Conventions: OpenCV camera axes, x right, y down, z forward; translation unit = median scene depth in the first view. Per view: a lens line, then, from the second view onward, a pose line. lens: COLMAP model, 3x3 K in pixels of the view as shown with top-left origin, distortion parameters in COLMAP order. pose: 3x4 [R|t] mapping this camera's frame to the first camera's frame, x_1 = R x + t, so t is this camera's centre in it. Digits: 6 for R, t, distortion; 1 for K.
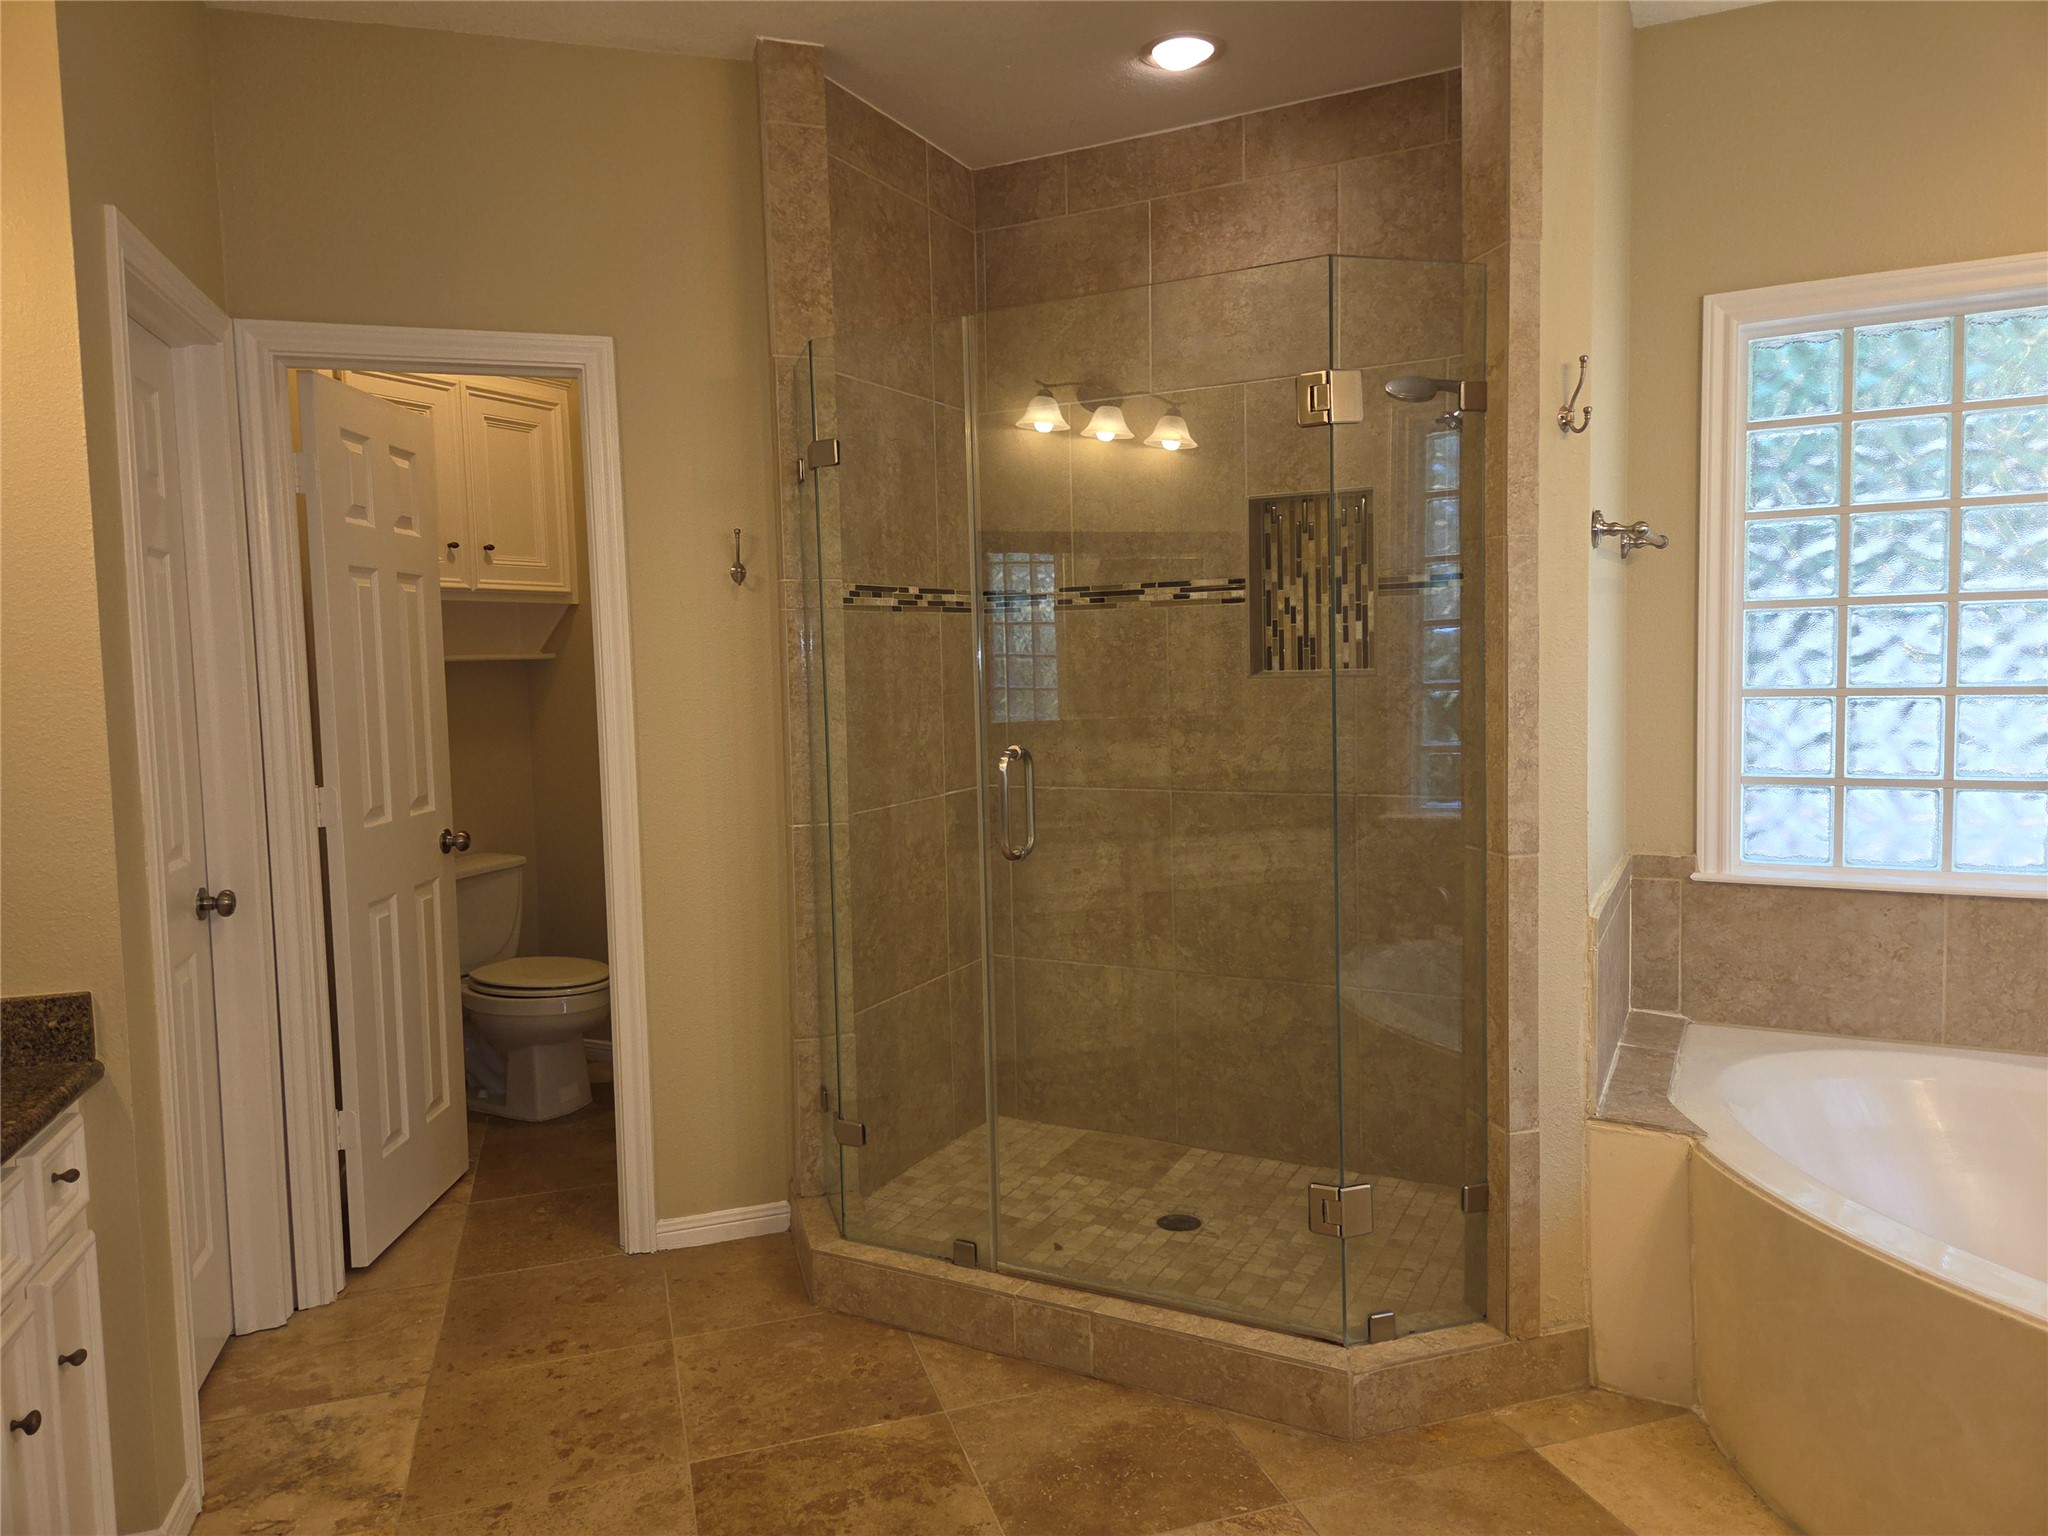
lens RADIAL K [[1385.1, 0, 1027.8], [0, 1385.1, 753.8], [0, 0, 1]] dist [0.079654, -0.058234]
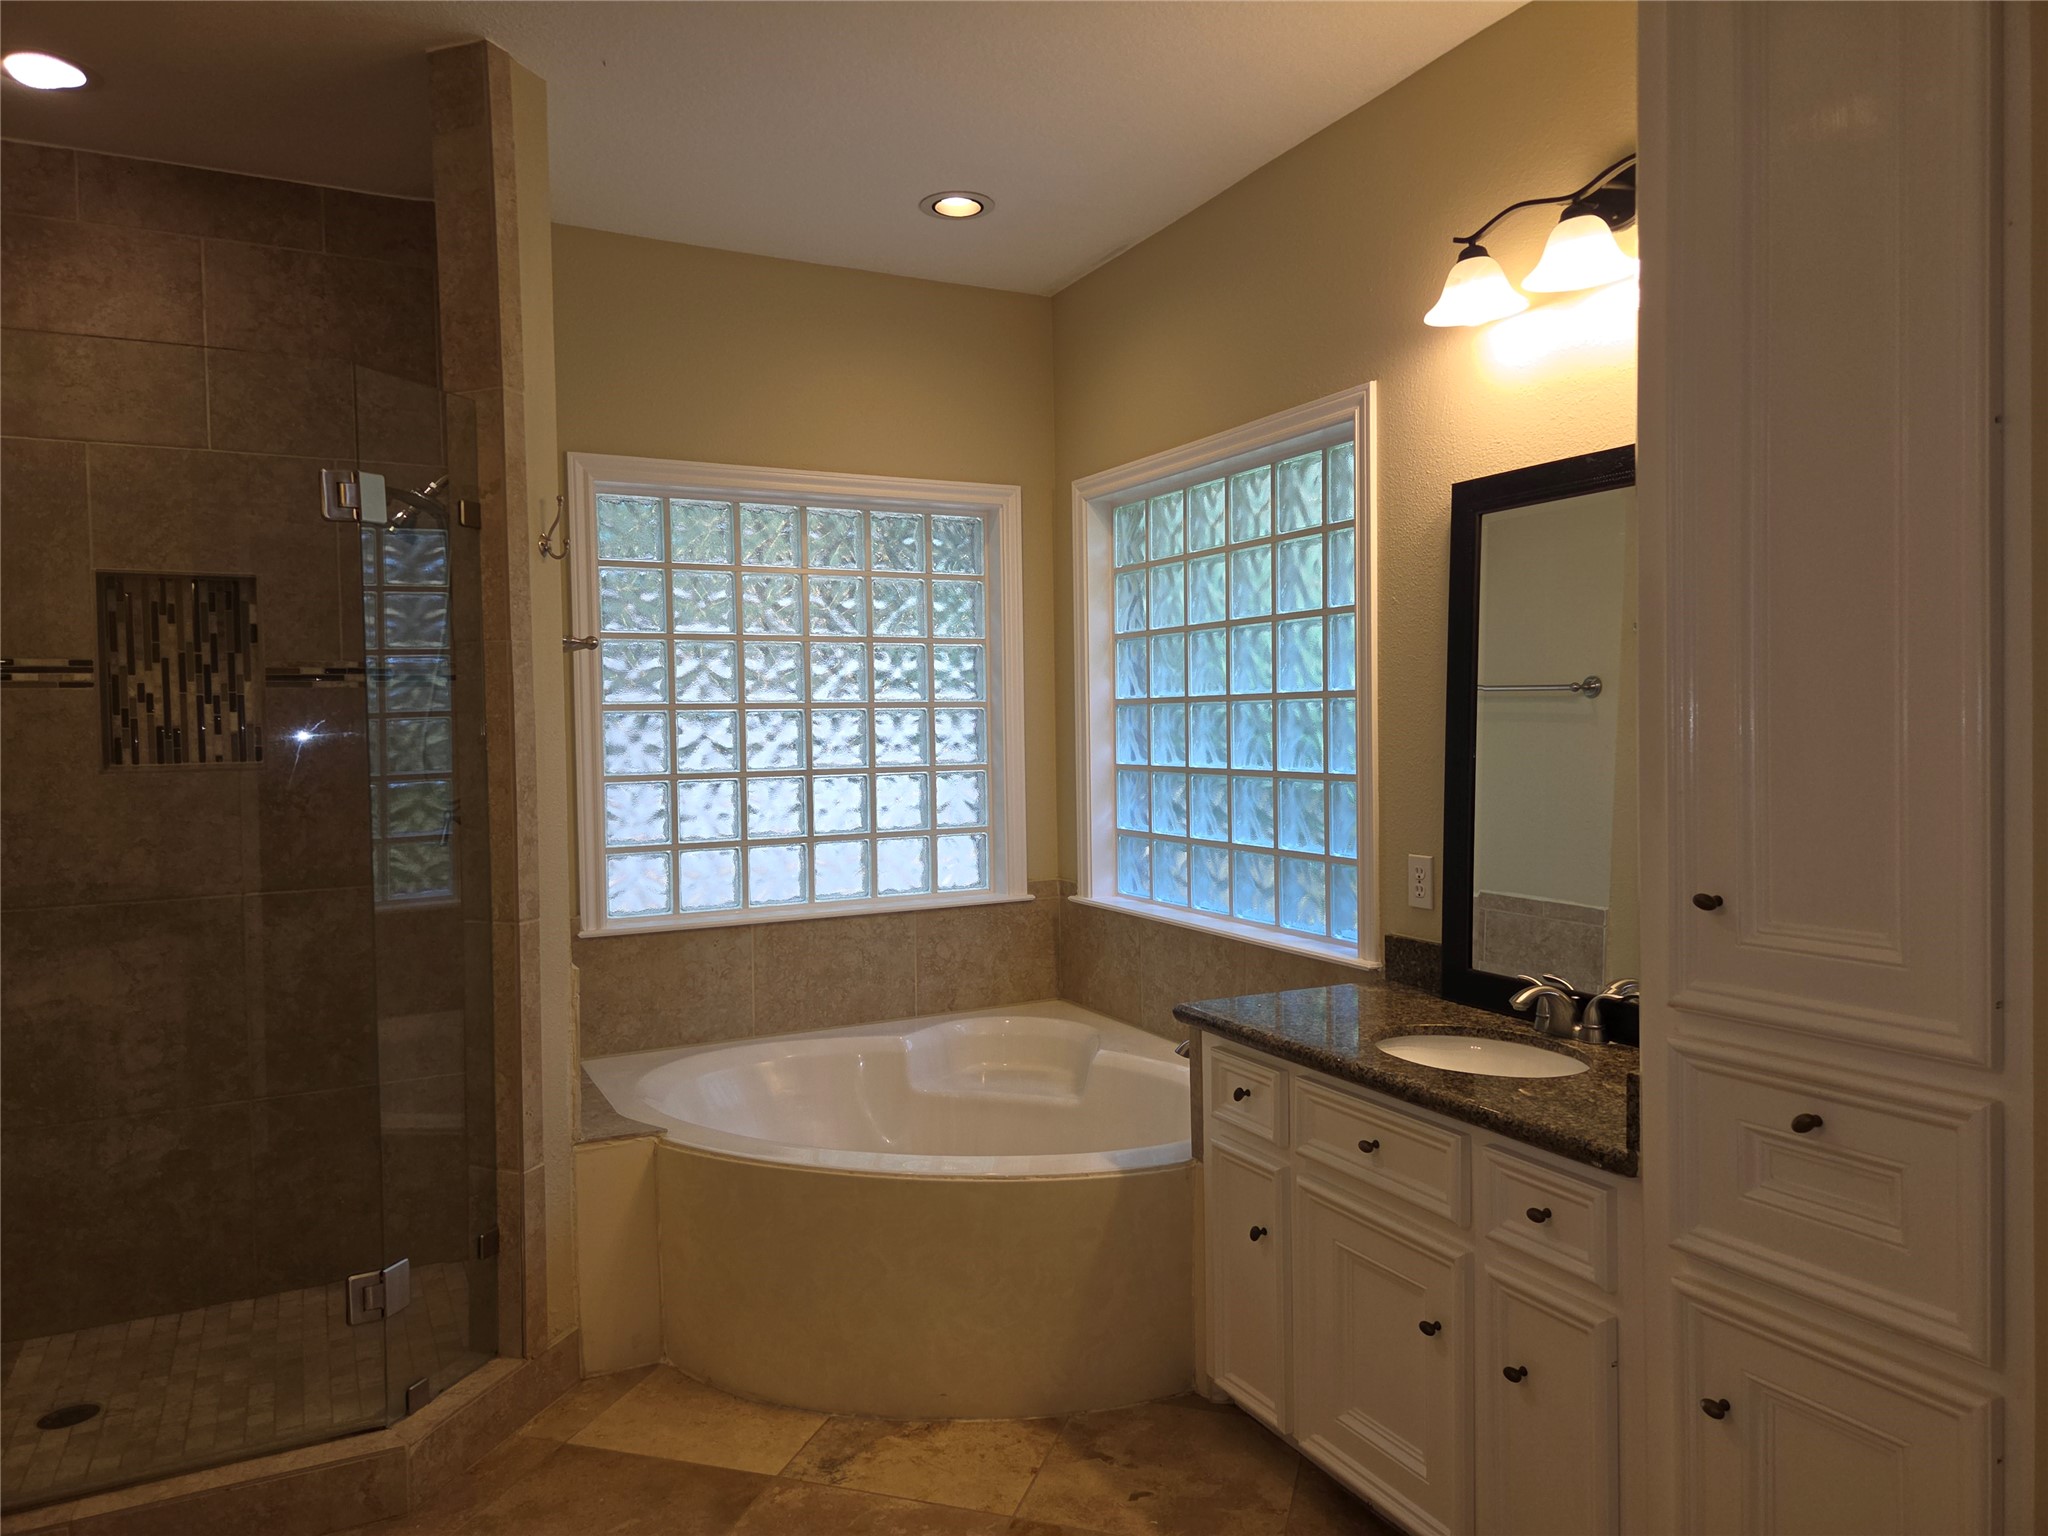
lens RADIAL K [[1383.8, 0, 1024.0], [0, 1383.8, 768.0], [0, 0, 1]] dist [0.088006, -0.060432]
pose [[0.586703, -0.011062, 0.809726, -0.267537], [0.061010, 0.997669, -0.030577, 0.006334], [-0.807500, 0.067341, 0.586010, 0.001021]]
